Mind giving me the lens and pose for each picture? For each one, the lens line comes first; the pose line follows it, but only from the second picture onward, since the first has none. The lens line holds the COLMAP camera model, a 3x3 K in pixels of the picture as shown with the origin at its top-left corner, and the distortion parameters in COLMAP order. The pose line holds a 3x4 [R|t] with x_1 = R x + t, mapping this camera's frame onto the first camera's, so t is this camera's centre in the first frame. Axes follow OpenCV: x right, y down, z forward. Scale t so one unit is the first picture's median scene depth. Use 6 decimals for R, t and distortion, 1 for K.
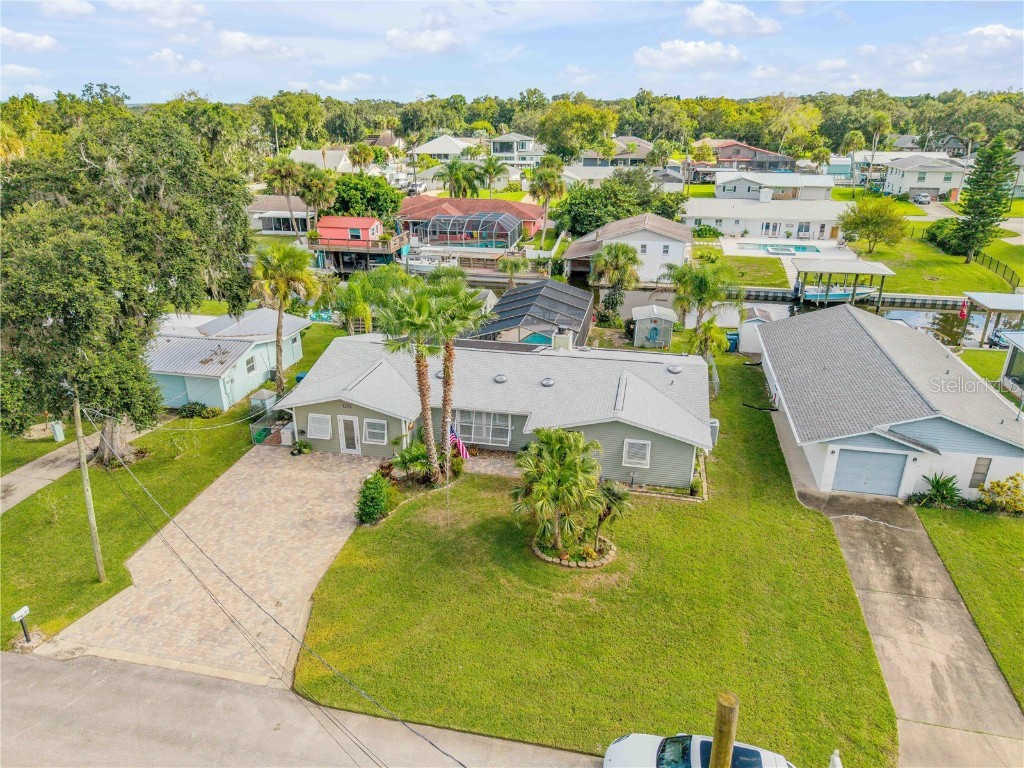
lens RADIAL K [[686.4, 0, 512.0], [0, 686.4, 384.0], [0, 0, 1]] dist [0.006954, -0.005770]
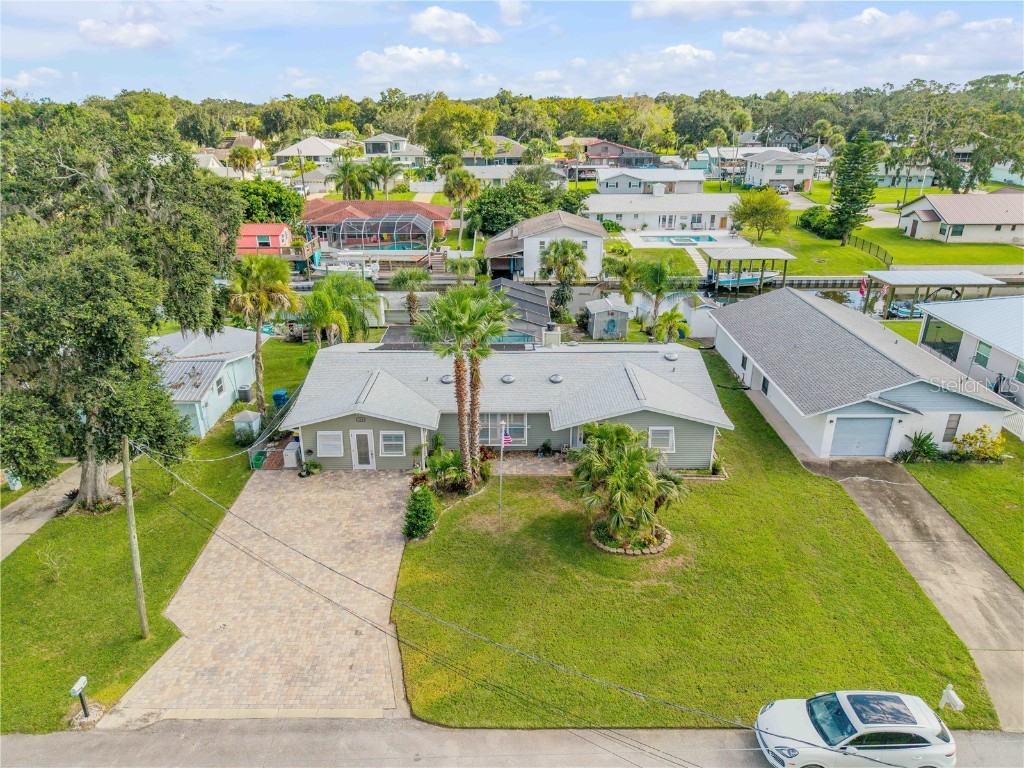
lens RADIAL K [[686.4, 0, 512.0], [0, 686.4, 384.0], [0, 0, 1]] dist [0.006954, -0.005770]
pose [[0.978475, -0.079336, 0.190507, -0.207855], [0.079330, 0.996819, 0.007673, -0.007795], [-0.190510, 0.007605, 0.981656, 0.022127]]
